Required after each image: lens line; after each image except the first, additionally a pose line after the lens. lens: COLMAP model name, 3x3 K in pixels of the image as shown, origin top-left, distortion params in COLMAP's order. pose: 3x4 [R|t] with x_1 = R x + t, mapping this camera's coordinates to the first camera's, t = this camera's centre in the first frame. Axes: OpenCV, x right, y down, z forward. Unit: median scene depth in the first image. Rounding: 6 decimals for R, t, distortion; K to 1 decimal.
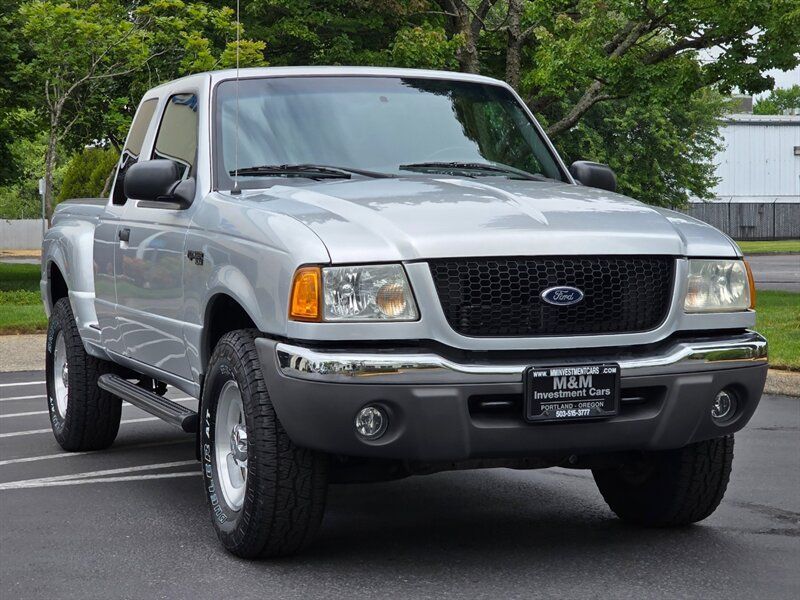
lens RADIAL K [[2012.3, 0, 400.0], [0, 2012.3, 304.1], [0, 0, 1]] dist [-0.081866, 0.000000]
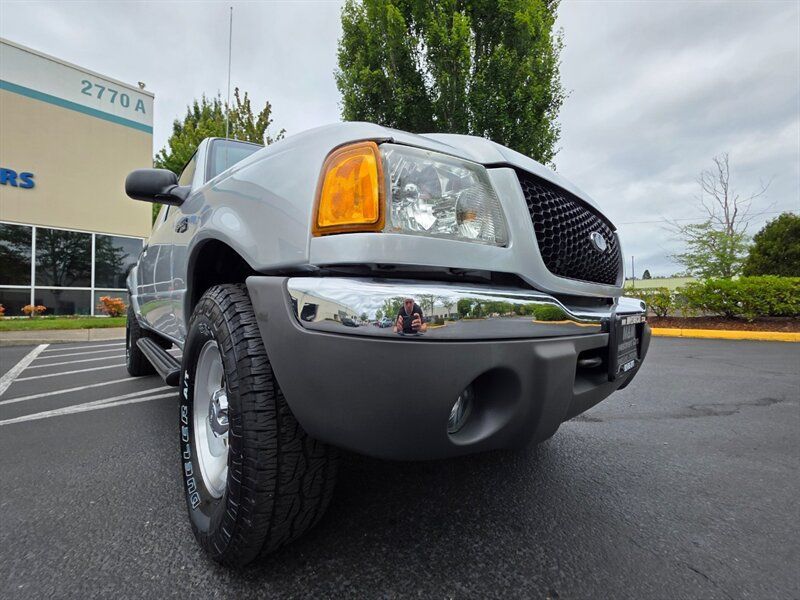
lens RADIAL K [[328.0, 0, 399.4], [0, 328.0, 298.1], [0, 0, 1]] dist [0.006315, -0.001358]
pose [[0.924009, 0.016450, 0.382016, -0.066368], [0.011787, 0.997374, -0.071459, 0.032256], [-0.382188, 0.070532, 0.921389, 0.877217]]
